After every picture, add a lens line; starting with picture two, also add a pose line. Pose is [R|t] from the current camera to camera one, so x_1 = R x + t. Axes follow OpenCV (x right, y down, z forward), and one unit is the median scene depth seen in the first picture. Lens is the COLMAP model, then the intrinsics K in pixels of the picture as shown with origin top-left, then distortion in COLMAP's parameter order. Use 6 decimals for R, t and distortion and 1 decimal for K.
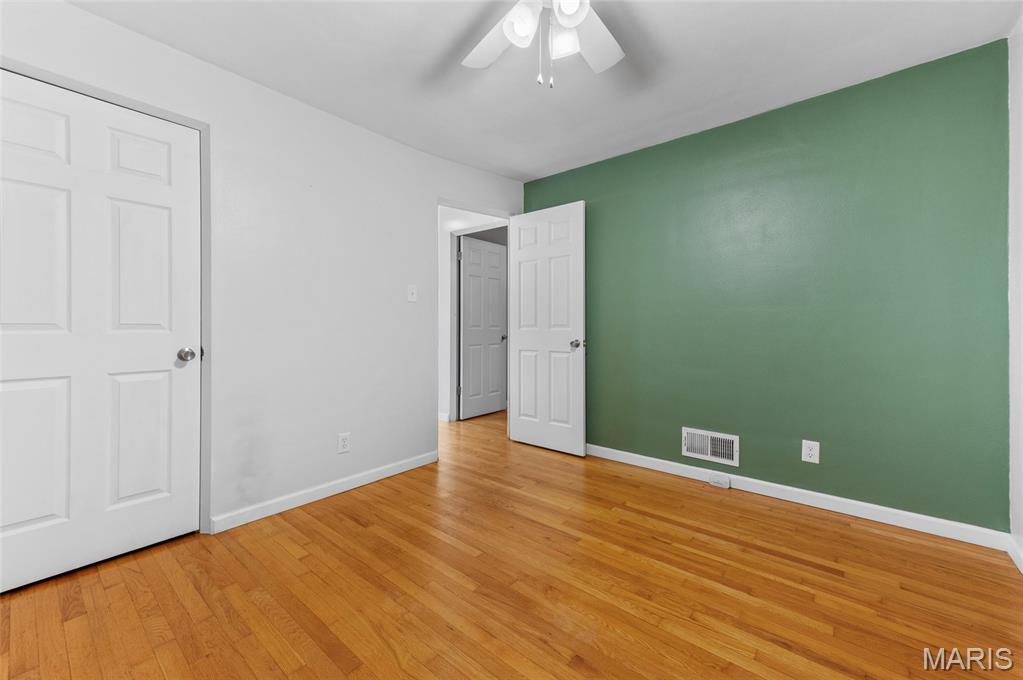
lens RADIAL K [[407.4, 0, 511.6], [0, 407.4, 335.9], [0, 0, 1]] dist [-0.002980, 0.000320]
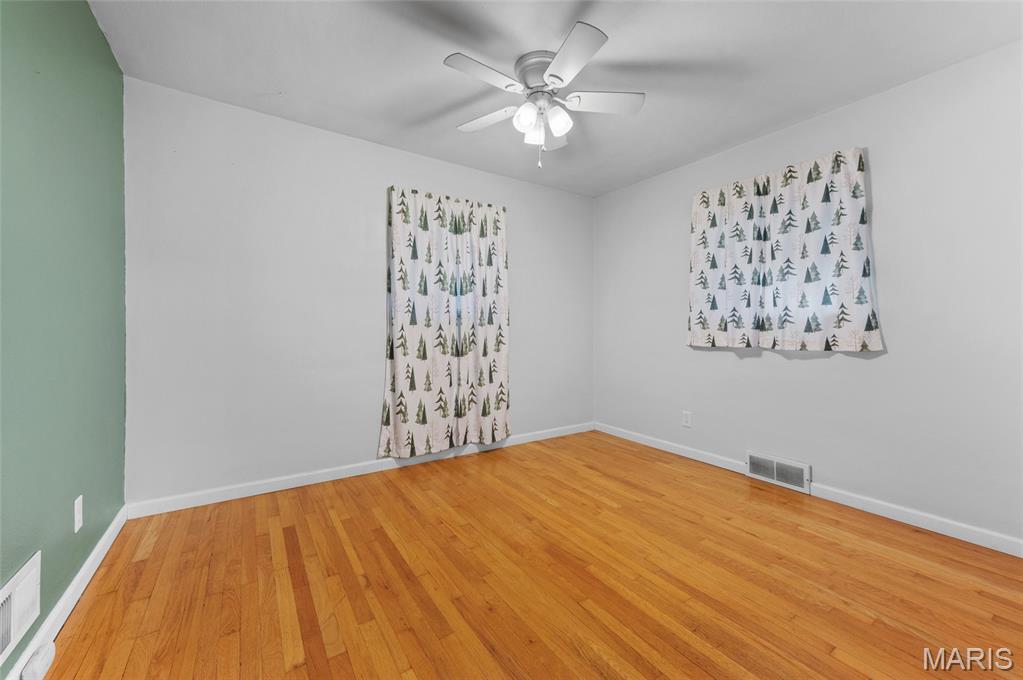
lens RADIAL K [[407.4, 0, 511.6], [0, 407.4, 335.9], [0, 0, 1]] dist [-0.002980, 0.000320]
pose [[-0.960193, -0.006622, 0.279259, -0.158684], [0.004468, 0.999227, 0.039057, -0.036535], [-0.279301, 0.038750, -0.959421, 1.749936]]
